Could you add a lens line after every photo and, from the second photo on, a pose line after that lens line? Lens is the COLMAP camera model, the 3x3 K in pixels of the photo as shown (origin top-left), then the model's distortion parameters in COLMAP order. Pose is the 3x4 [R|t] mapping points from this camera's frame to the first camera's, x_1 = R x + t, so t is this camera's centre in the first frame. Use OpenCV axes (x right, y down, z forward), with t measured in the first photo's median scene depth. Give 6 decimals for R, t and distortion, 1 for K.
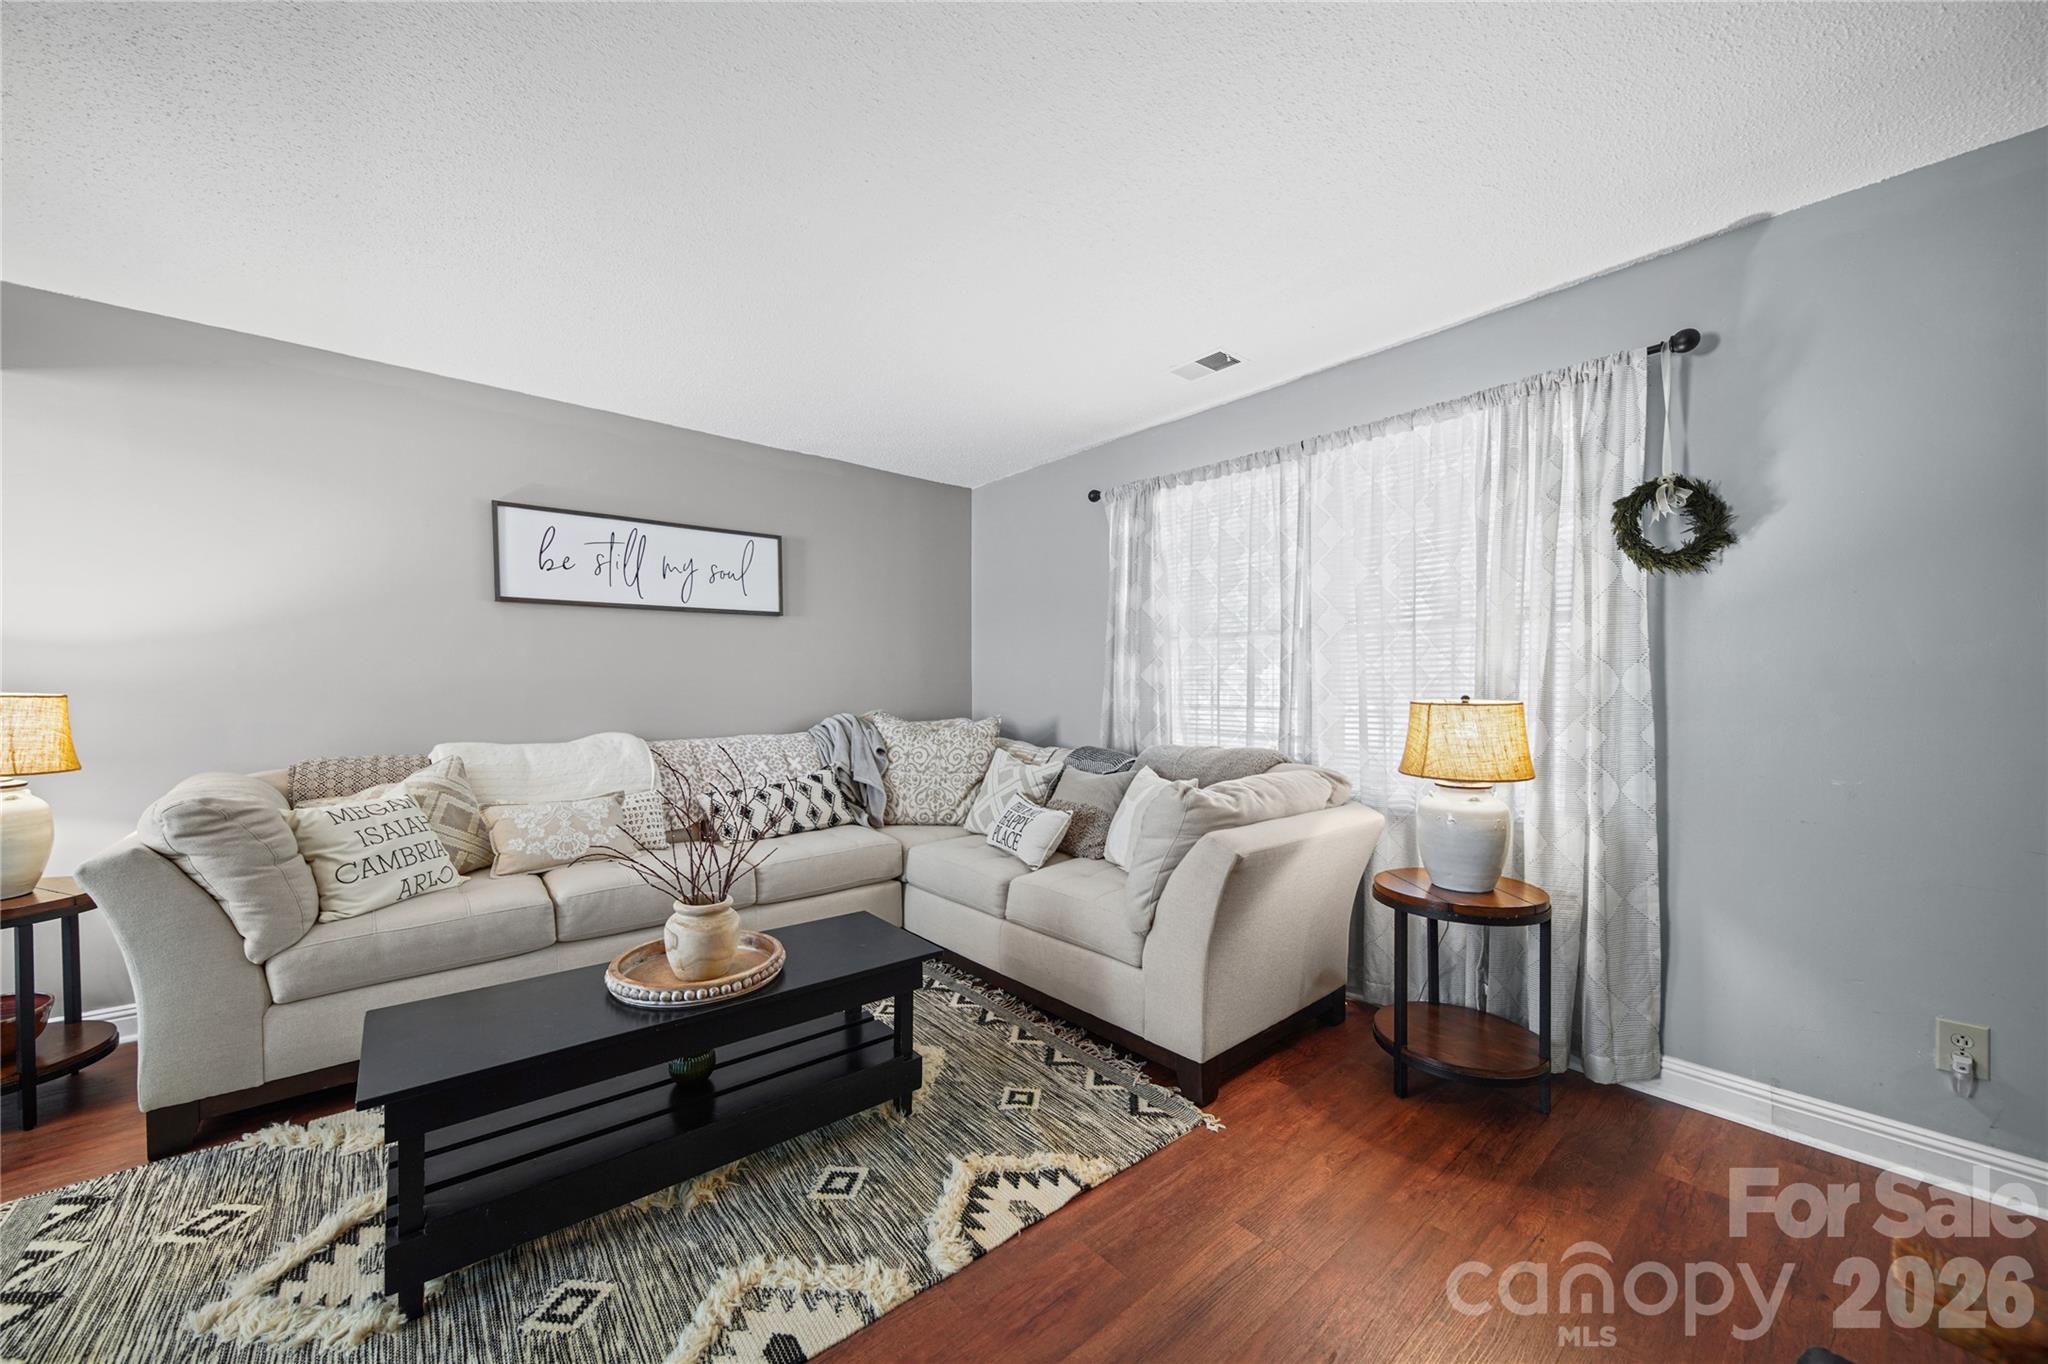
lens RADIAL K [[746.7, 0, 1023.9], [0, 746.7, 692.7], [0, 0, 1]] dist [-0.000106, -0.000089]
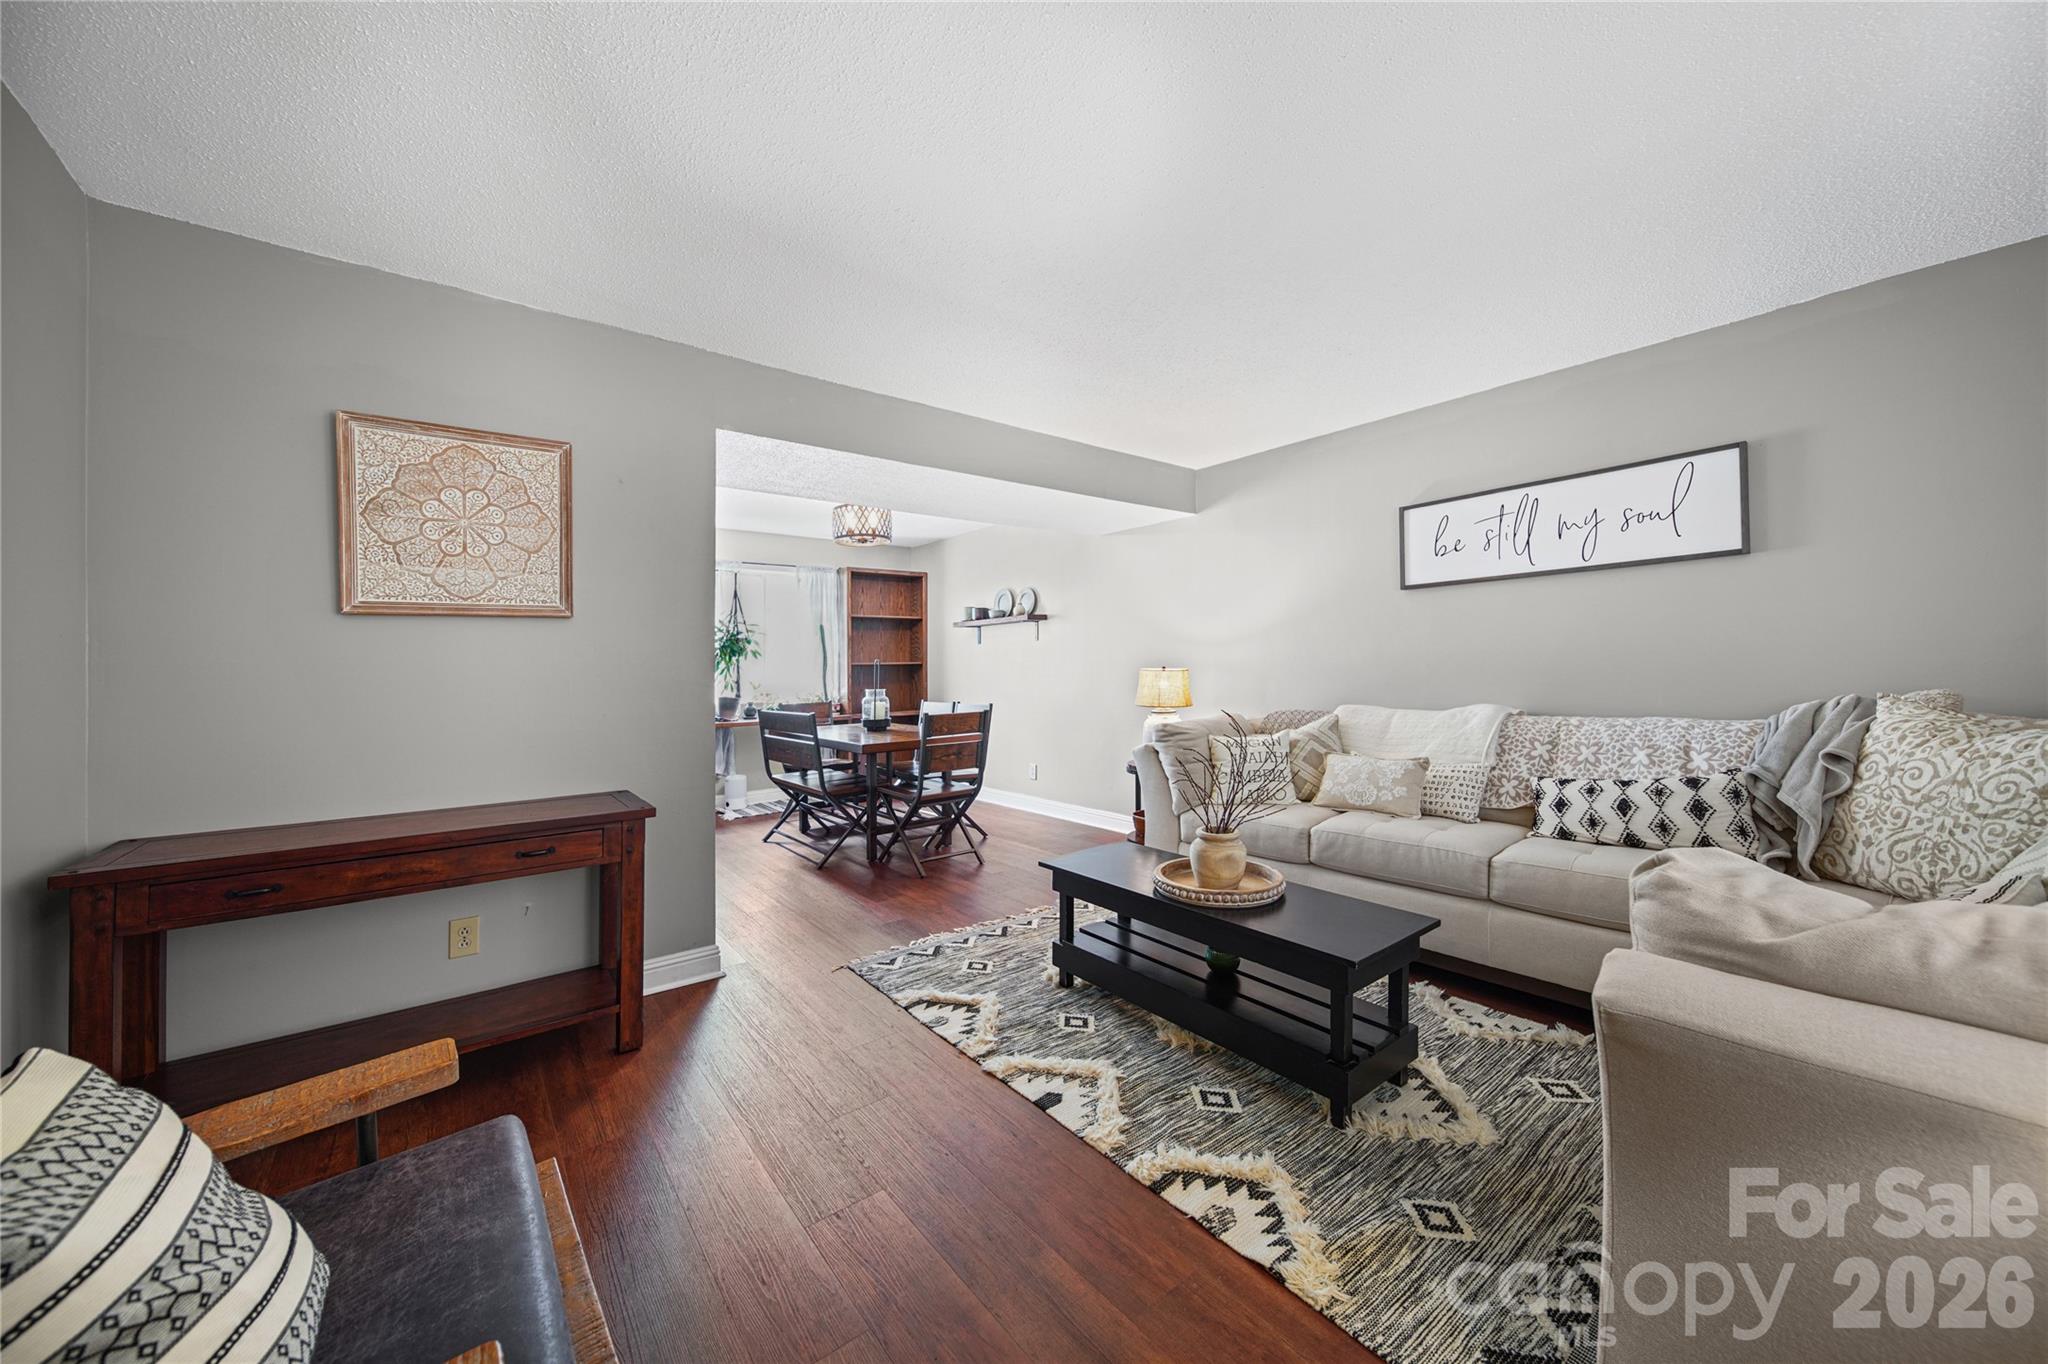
lens RADIAL K [[710.9, 0, 987.0], [0, 710.9, 655.2], [0, 0, 1]] dist [-0.000676, -0.005316]
pose [[-0.053747, -0.018356, -0.998386, 0.492494], [0.015044, 0.999703, -0.019191, -0.005574], [0.998441, -0.016052, -0.053455, 0.404991]]
